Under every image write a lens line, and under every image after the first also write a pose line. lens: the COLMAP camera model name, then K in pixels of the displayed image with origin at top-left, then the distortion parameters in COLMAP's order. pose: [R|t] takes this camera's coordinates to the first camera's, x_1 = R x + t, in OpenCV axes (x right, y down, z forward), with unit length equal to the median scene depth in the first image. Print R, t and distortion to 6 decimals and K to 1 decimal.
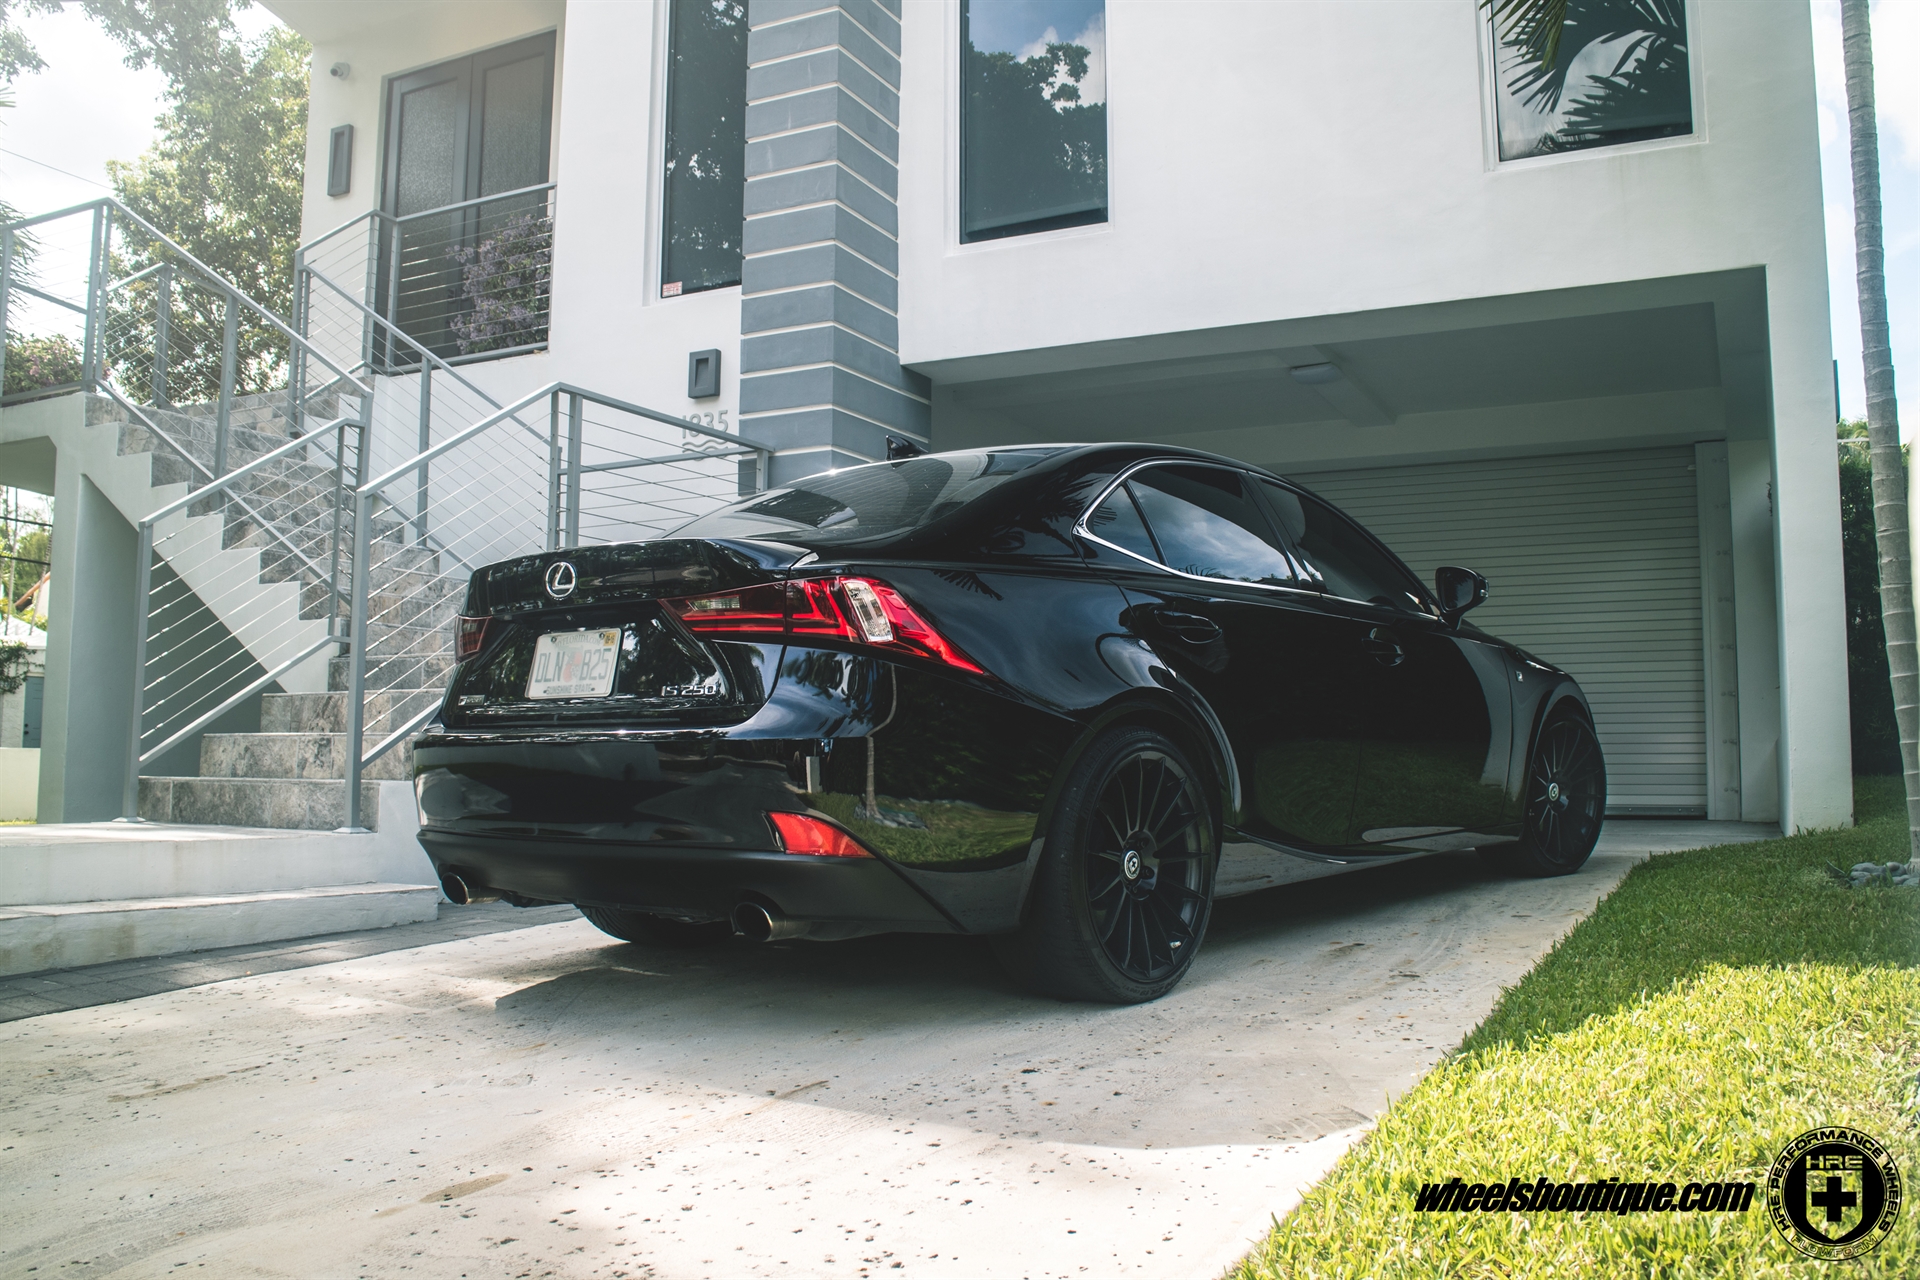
lens RADIAL K [[1604.3, 0, 951.3], [0, 1604.3, 637.9], [0, 0, 1]] dist [-0.164271, 0.128085]
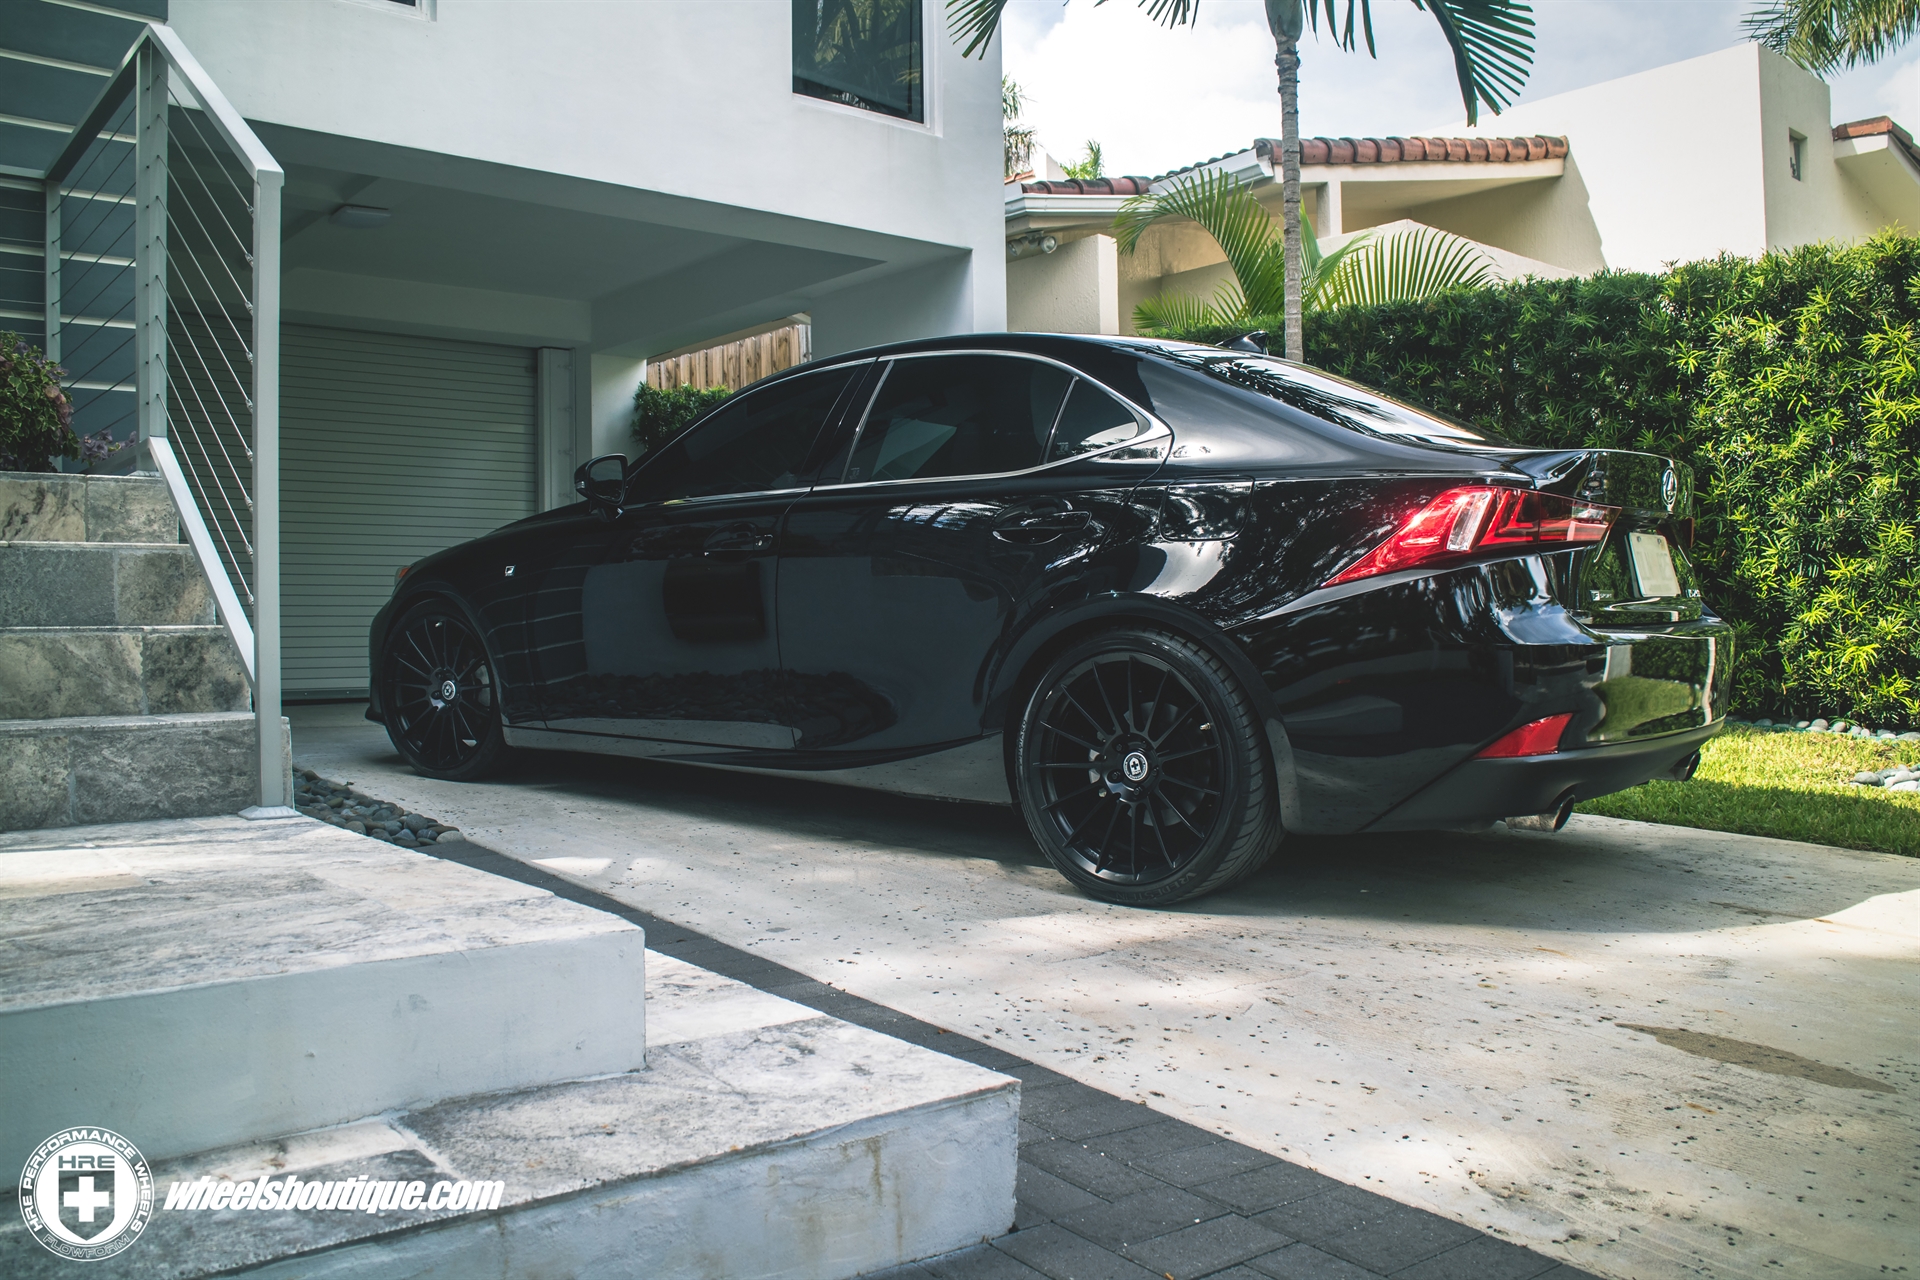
lens RADIAL K [[1577.4, 0, 960.0], [0, 1577.4, 640.0], [0, 0, 1]] dist [-0.156814, 0.122366]
pose [[0.380187, -0.014446, 0.924797, -0.543624], [-0.061199, 0.997294, 0.040737, 0.020406], [-0.922883, -0.072084, 0.378274, 0.413410]]
